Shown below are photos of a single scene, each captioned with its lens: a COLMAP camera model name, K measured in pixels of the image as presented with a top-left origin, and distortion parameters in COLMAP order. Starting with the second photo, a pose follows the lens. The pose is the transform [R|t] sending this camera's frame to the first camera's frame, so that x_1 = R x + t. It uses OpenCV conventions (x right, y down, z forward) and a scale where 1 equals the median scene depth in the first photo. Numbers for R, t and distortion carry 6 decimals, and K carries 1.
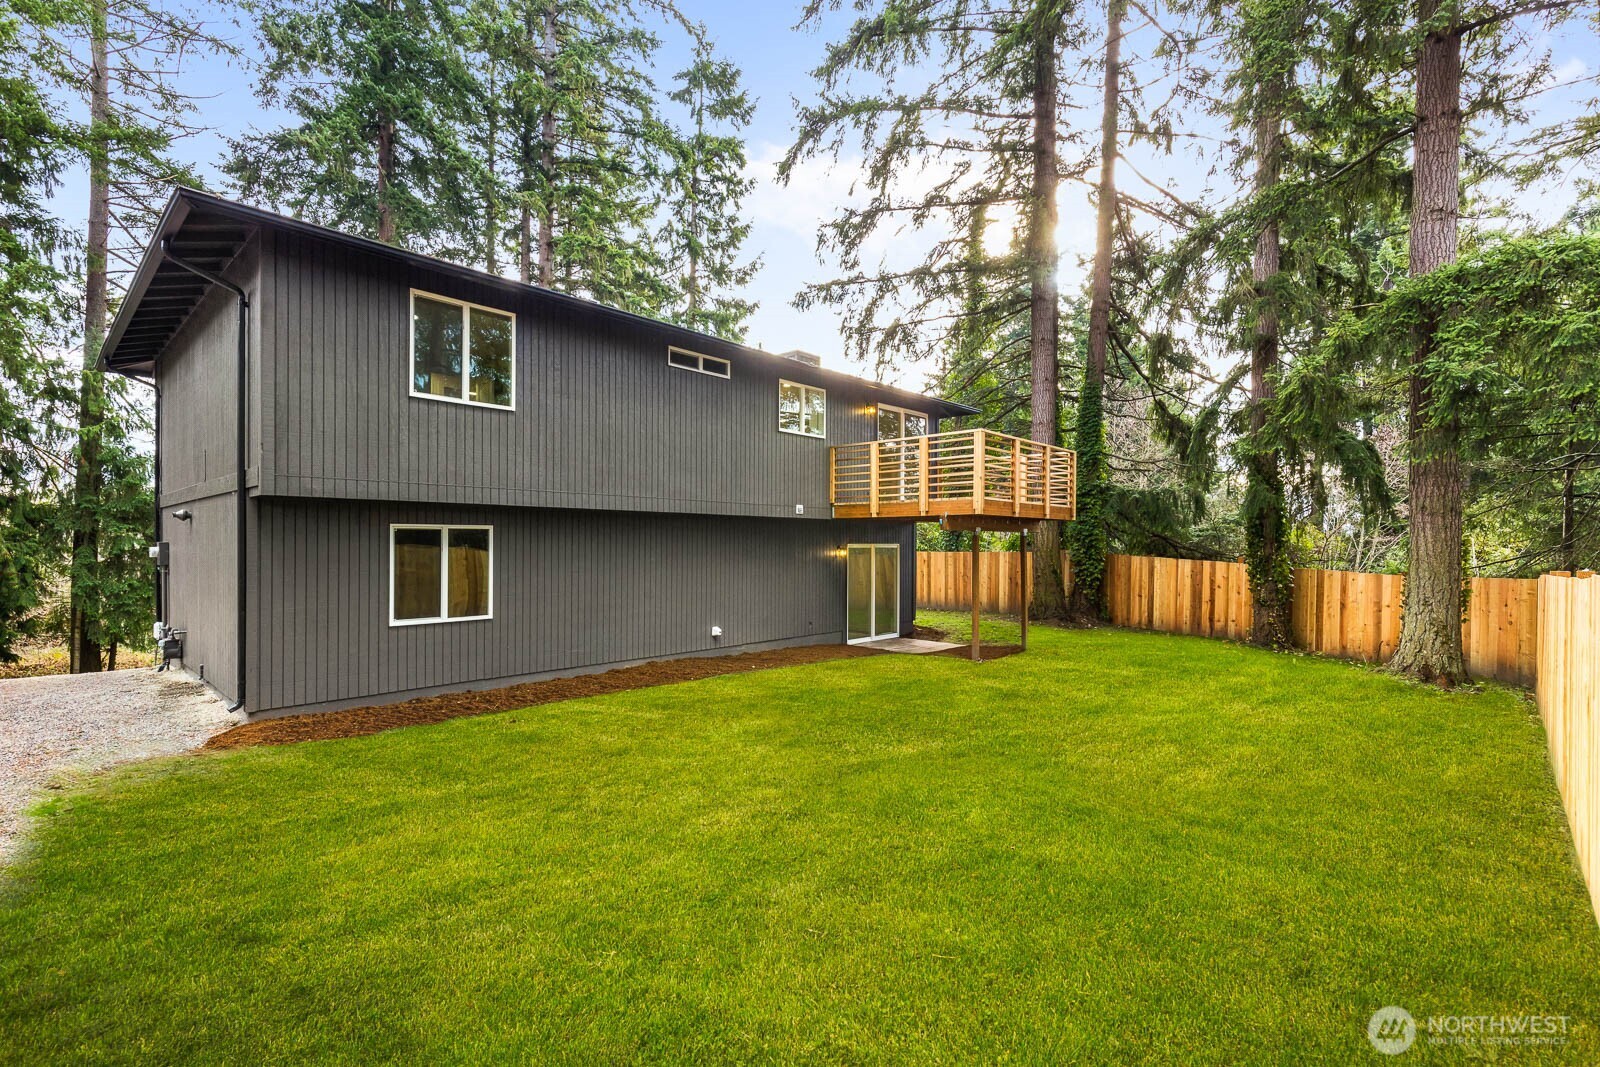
lens RADIAL K [[727.2, 0, 829.6], [0, 727.2, 539.5], [0, 0, 1]] dist [0.012081, 0.000450]
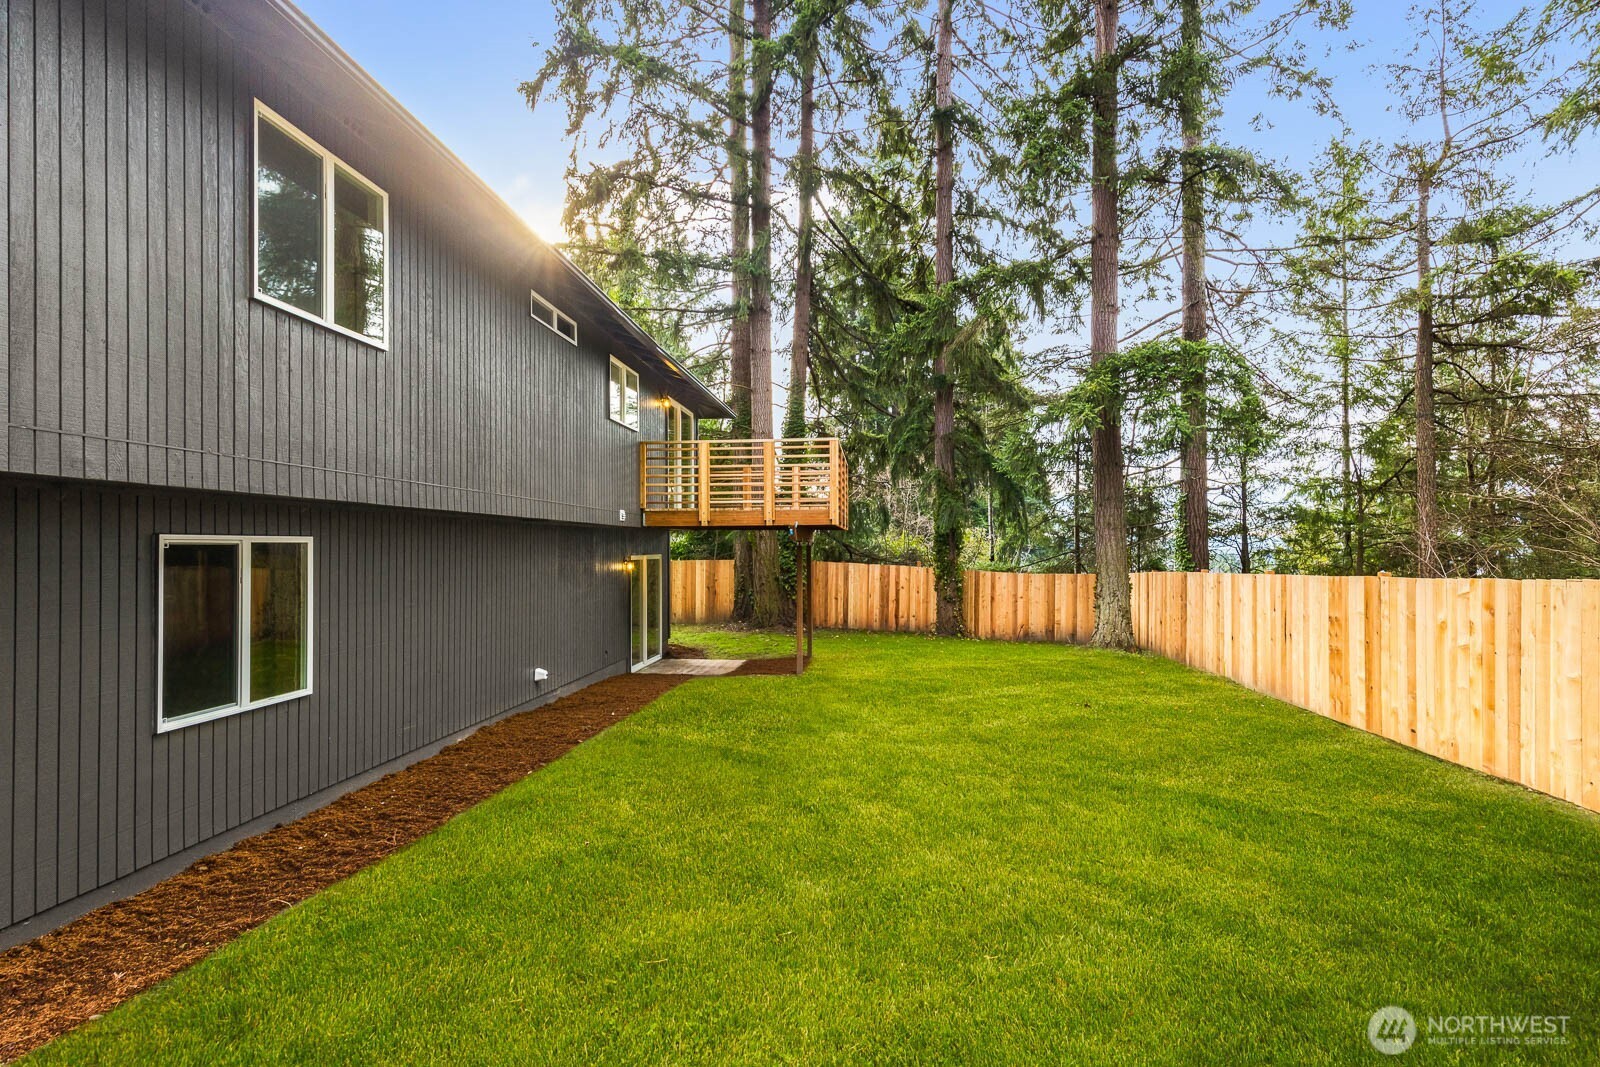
lens RADIAL K [[727.2, 0, 836.6], [0, 727.2, 538.3], [0, 0, 1]] dist [0.012081, 0.000450]
pose [[0.802030, 0.000790, 0.597283, -0.305265], [0.004293, 0.999966, -0.007088, -0.007509], [-0.597268, 0.008249, 0.801999, 0.172863]]
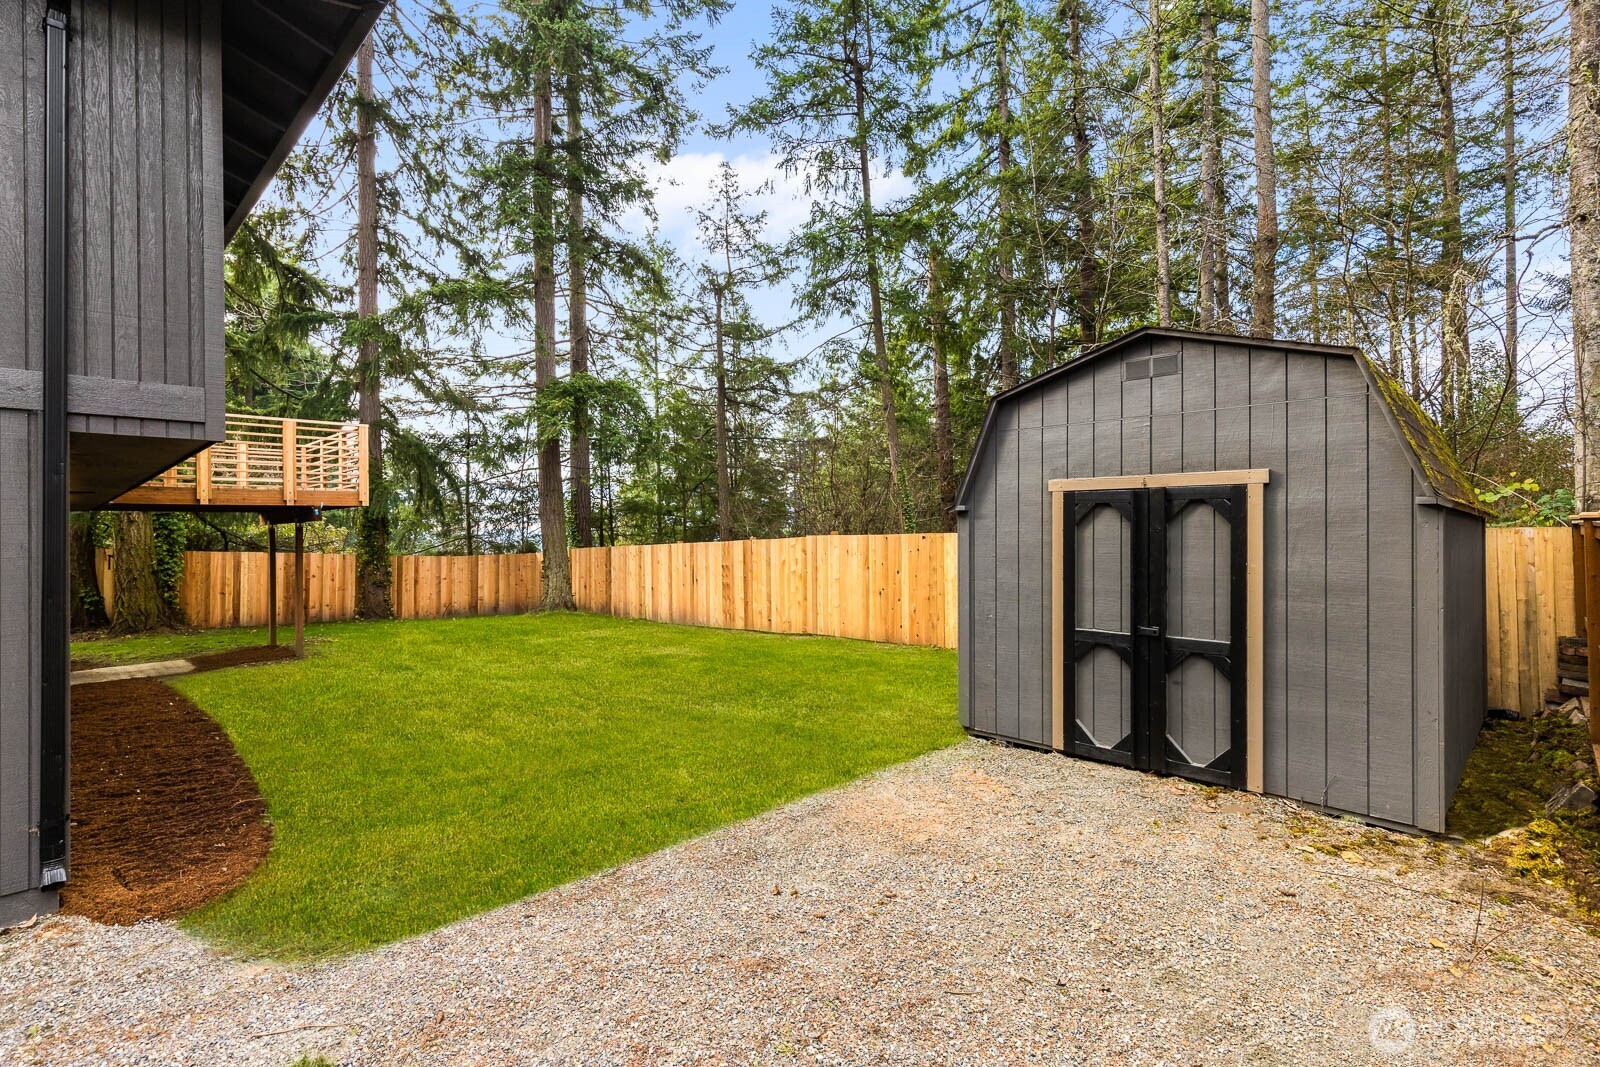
lens RADIAL K [[727.2, 0, 802.9], [0, 727.2, 531.4], [0, 0, 1]] dist [0.012081, 0.000450]
pose [[0.051149, -0.002754, 0.998687, -0.673251], [0.016780, 0.999857, 0.001898, 0.009334], [-0.998550, 0.016661, 0.051188, 0.261156]]
